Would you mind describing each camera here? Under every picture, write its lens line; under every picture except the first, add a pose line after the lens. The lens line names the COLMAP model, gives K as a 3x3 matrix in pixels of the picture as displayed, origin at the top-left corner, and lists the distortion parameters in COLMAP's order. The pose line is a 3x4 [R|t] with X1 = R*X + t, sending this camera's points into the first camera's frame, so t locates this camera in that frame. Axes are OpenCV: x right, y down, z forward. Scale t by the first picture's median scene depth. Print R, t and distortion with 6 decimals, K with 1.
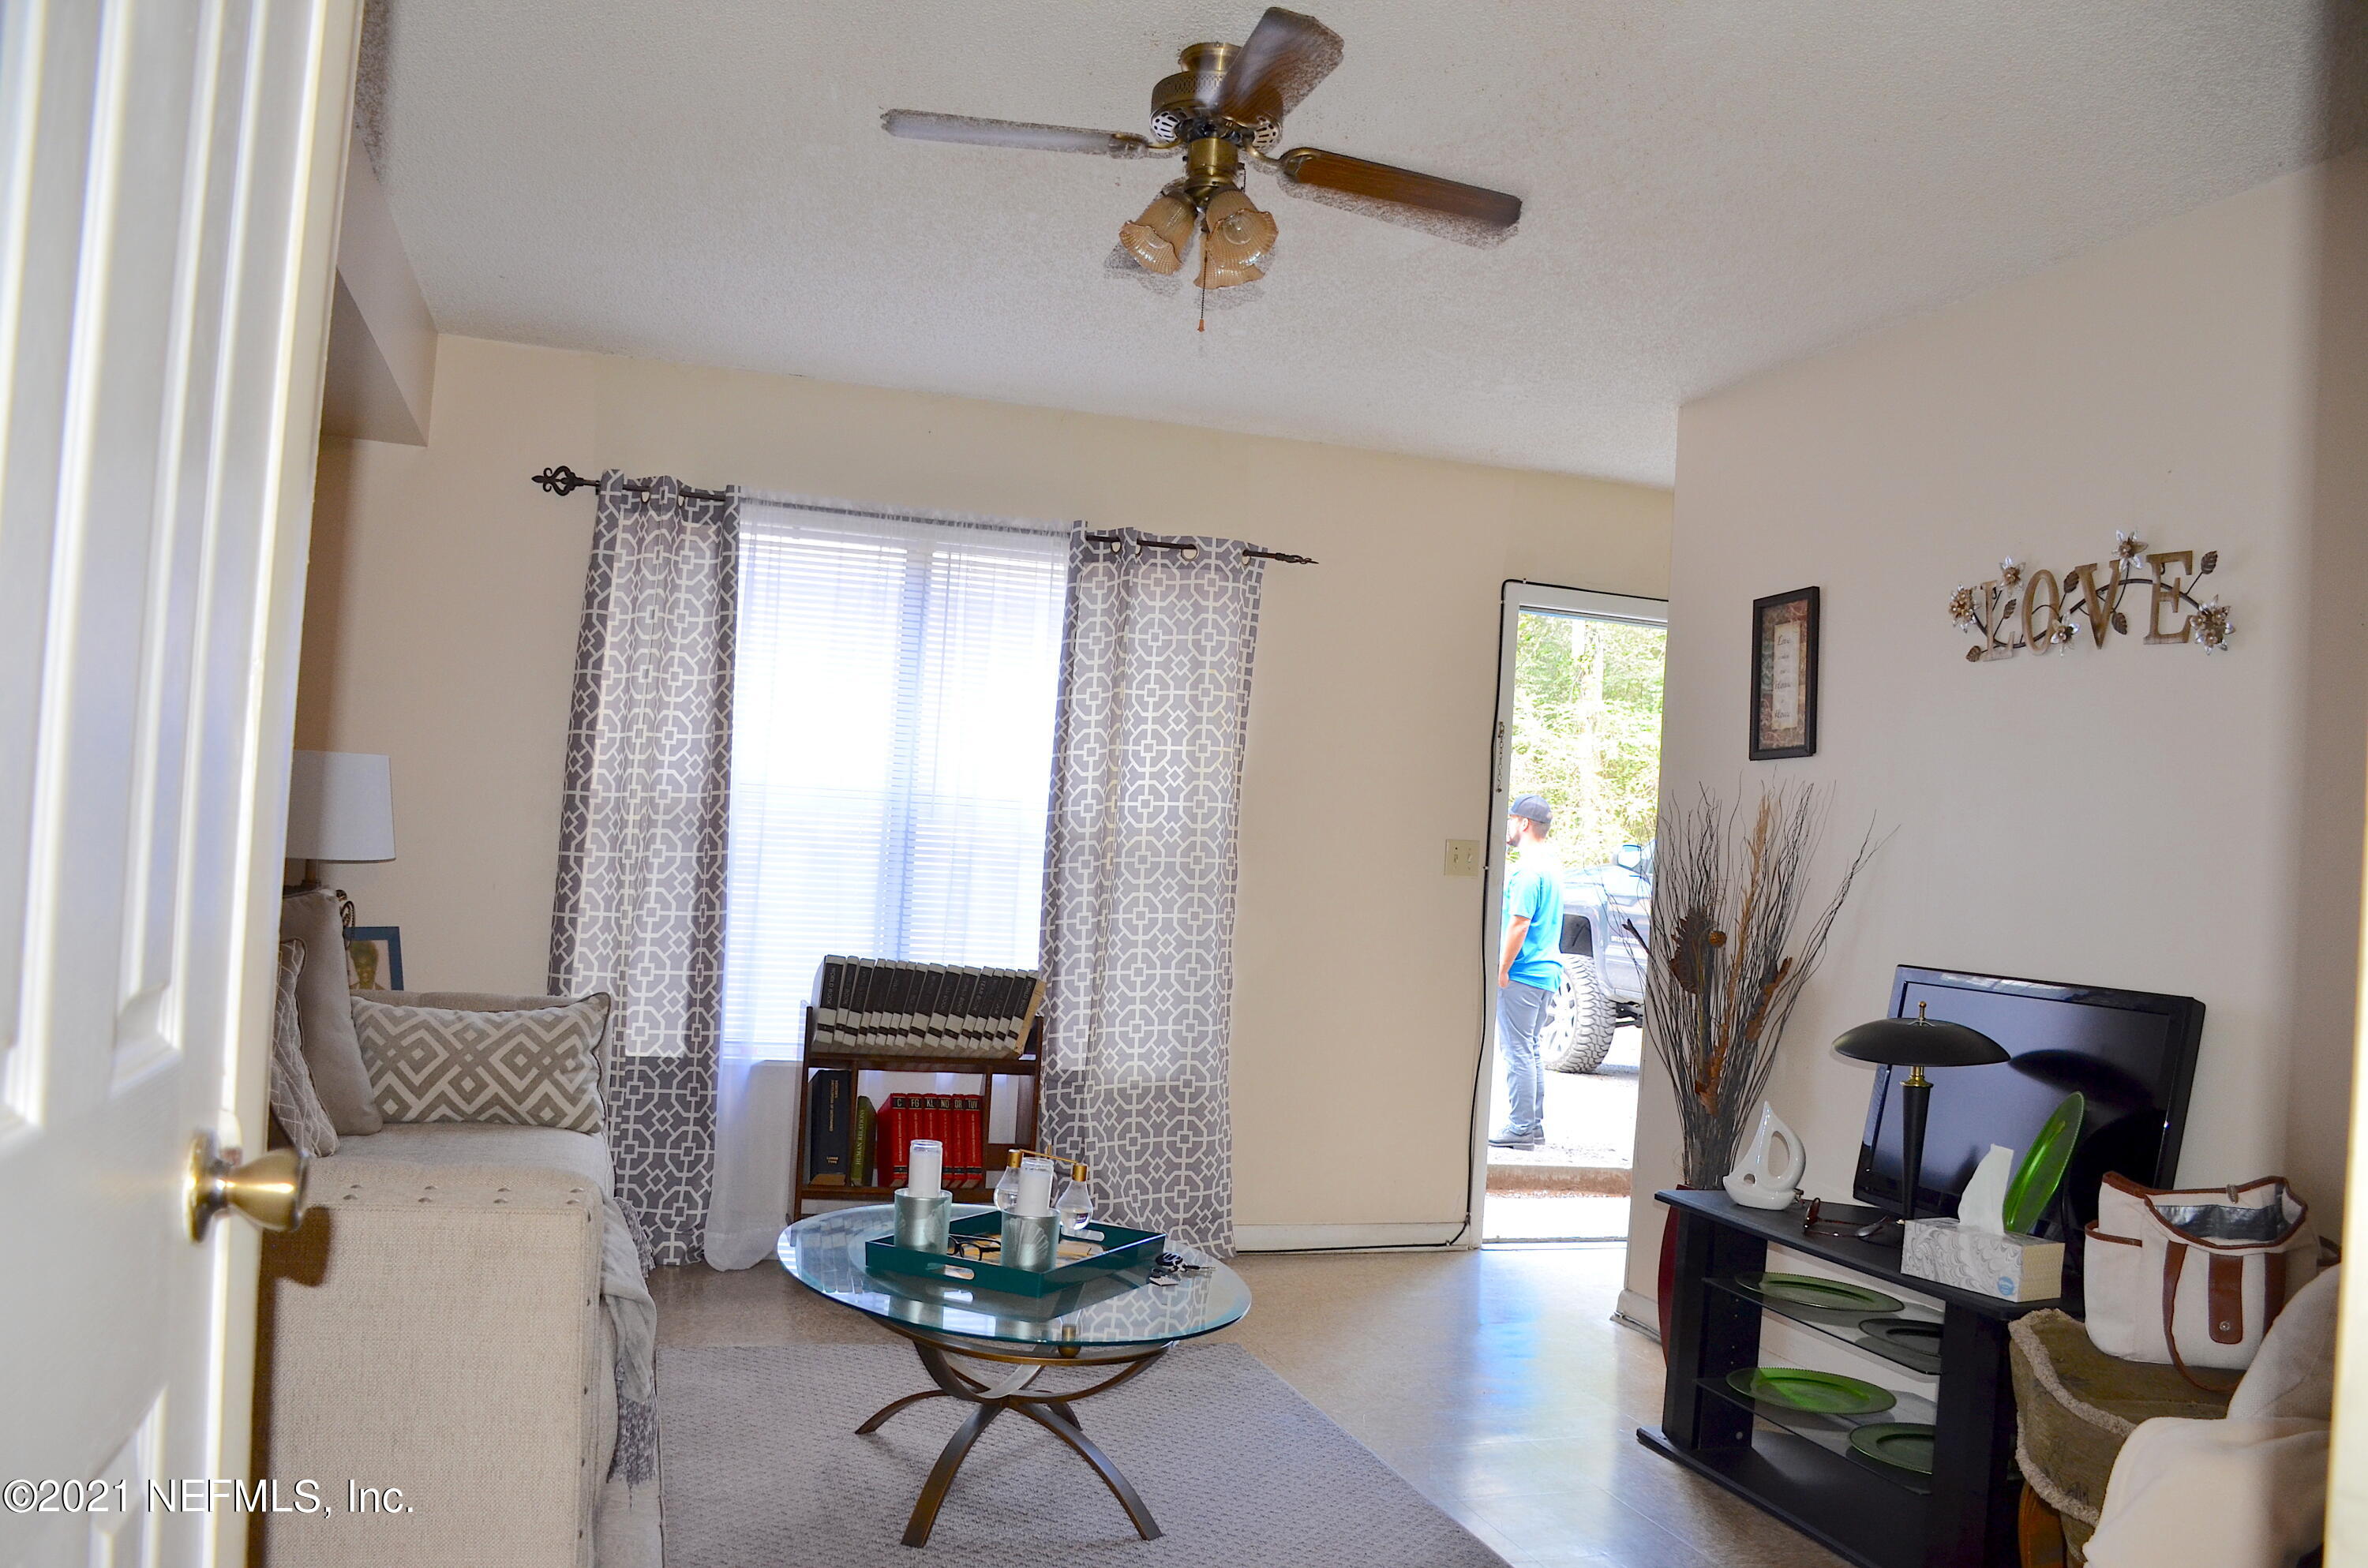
lens RADIAL K [[1875.8, 0, 1184.0], [0, 1875.8, 784.0], [0, 0, 1]] dist [-0.140694, 0.095498]
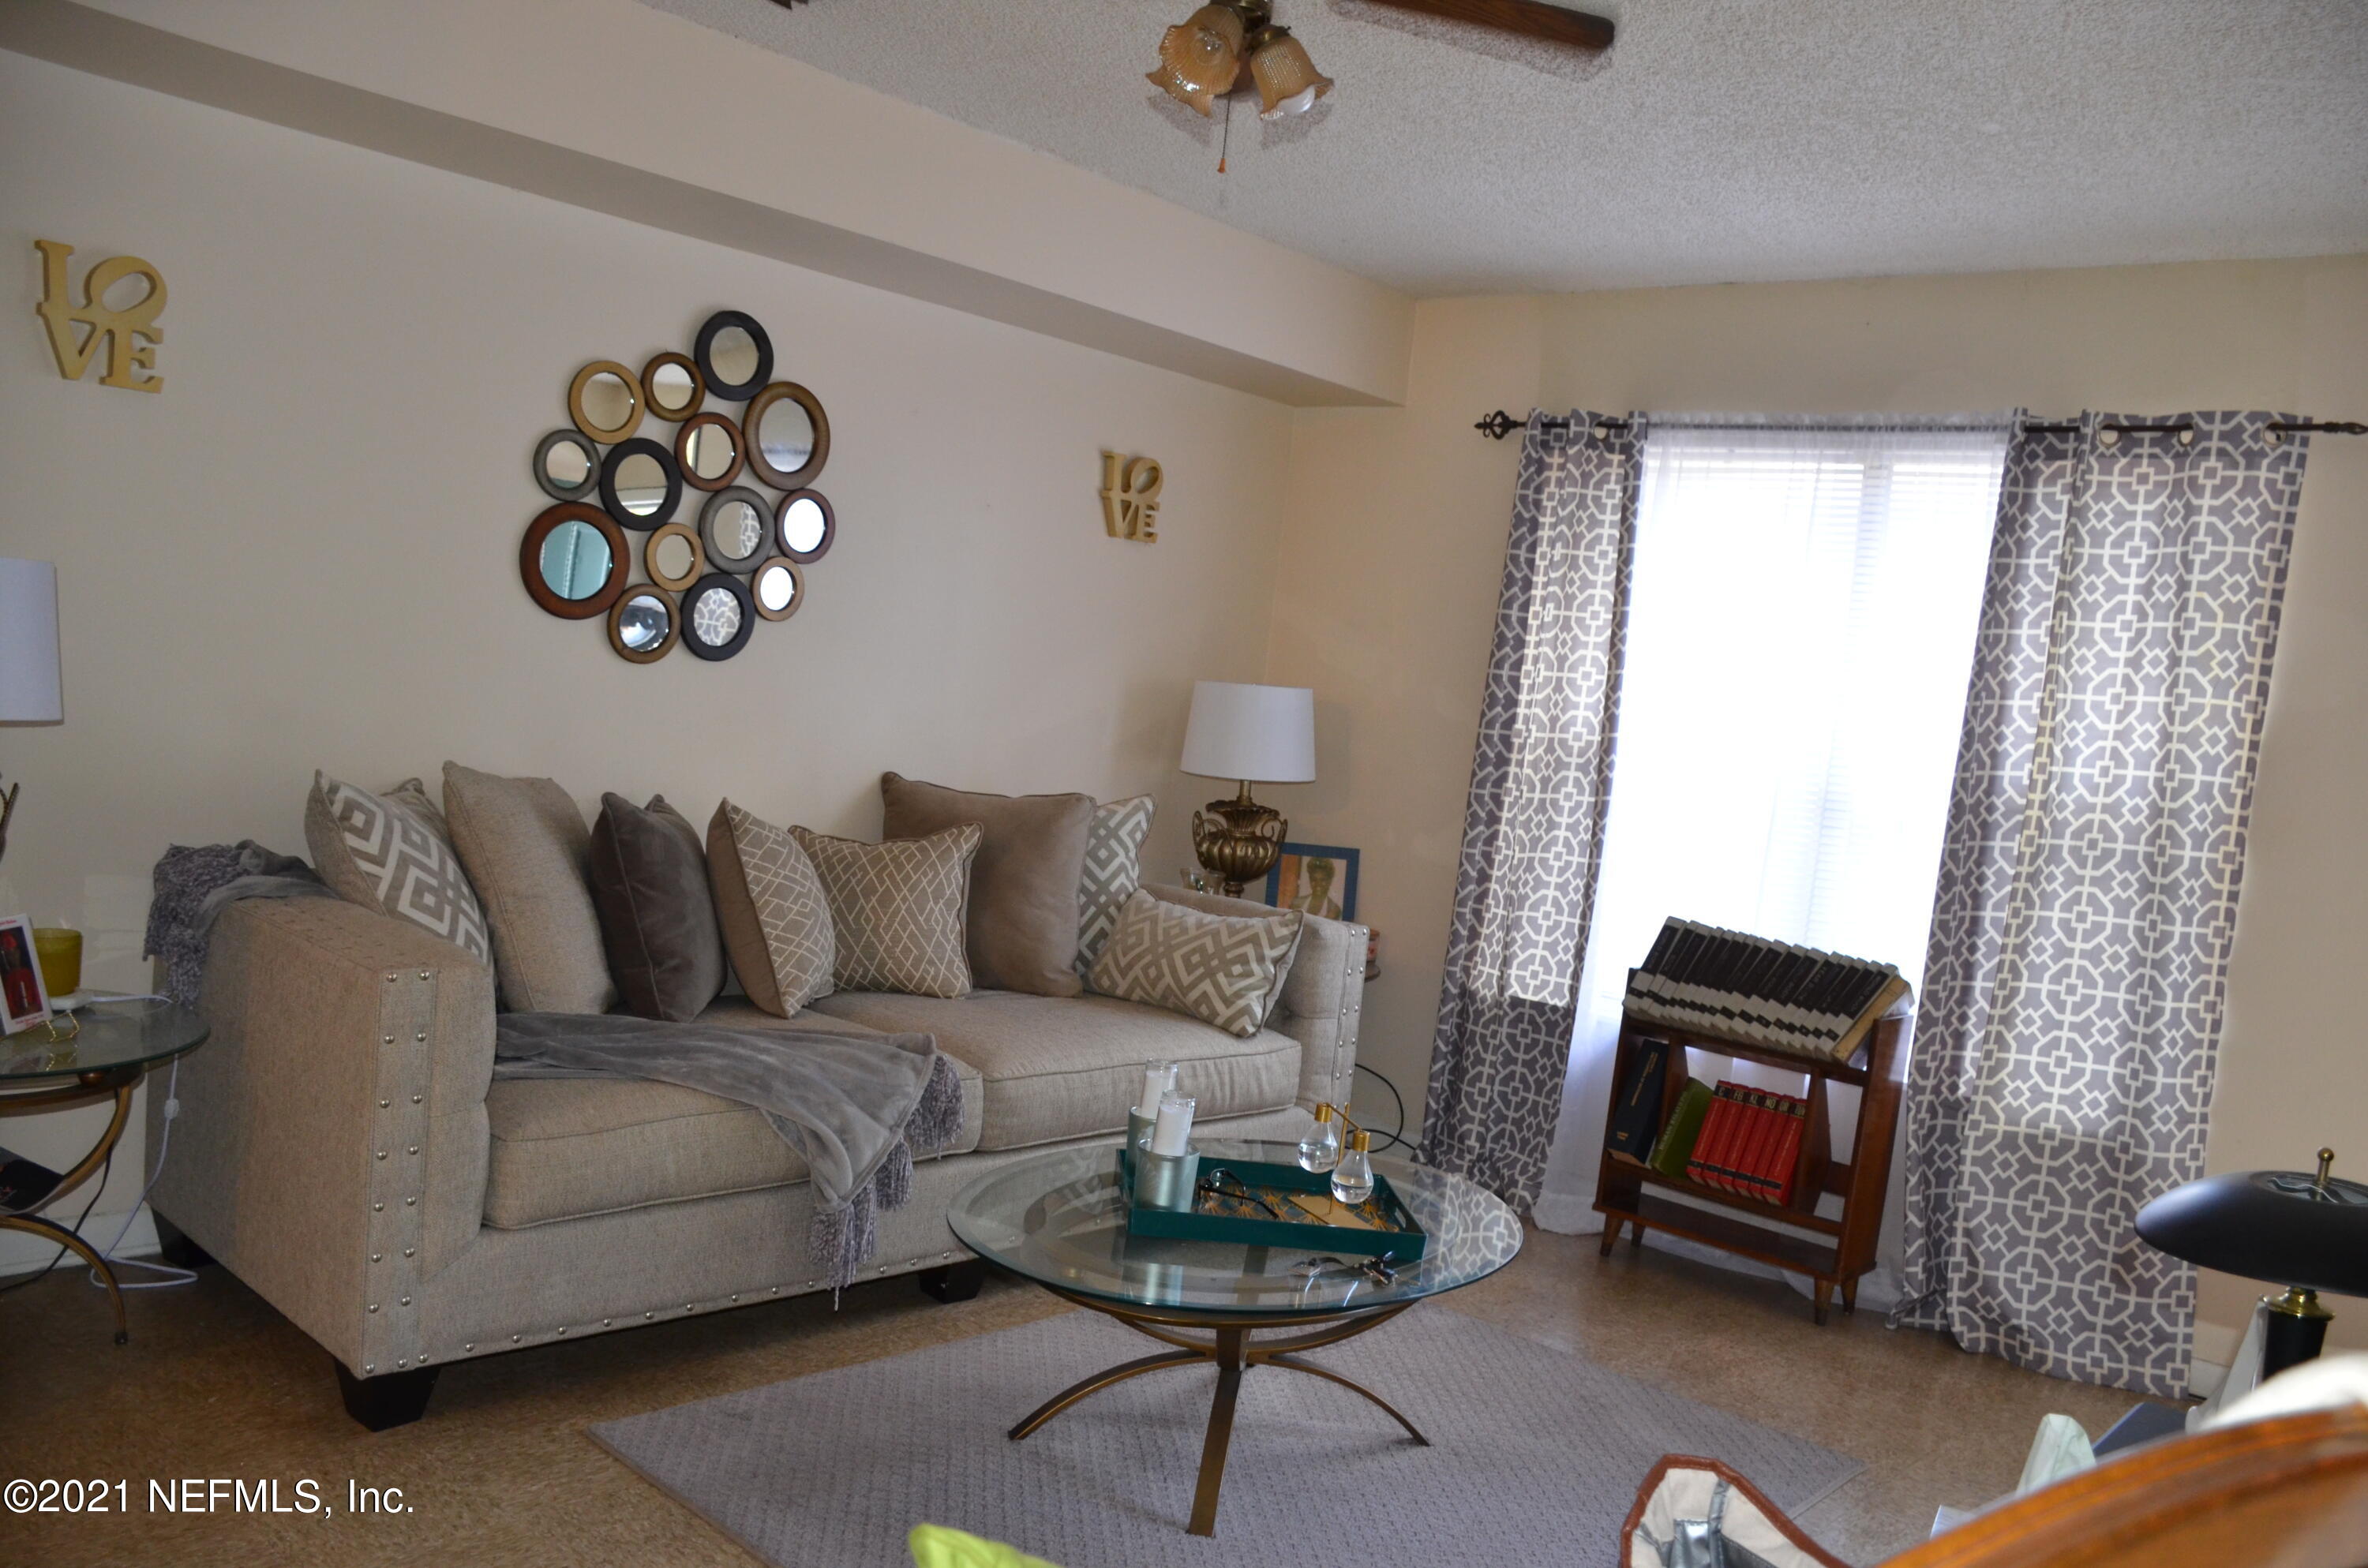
lens RADIAL K [[1875.8, 0, 1184.0], [0, 1875.8, 784.0], [0, 0, 1]] dist [-0.140694, 0.095498]
pose [[0.507470, 0.045982, -0.860442, 0.445490], [-0.042736, 0.998689, 0.028166, 0.011258], [0.860609, 0.022478, 0.508770, 0.317606]]
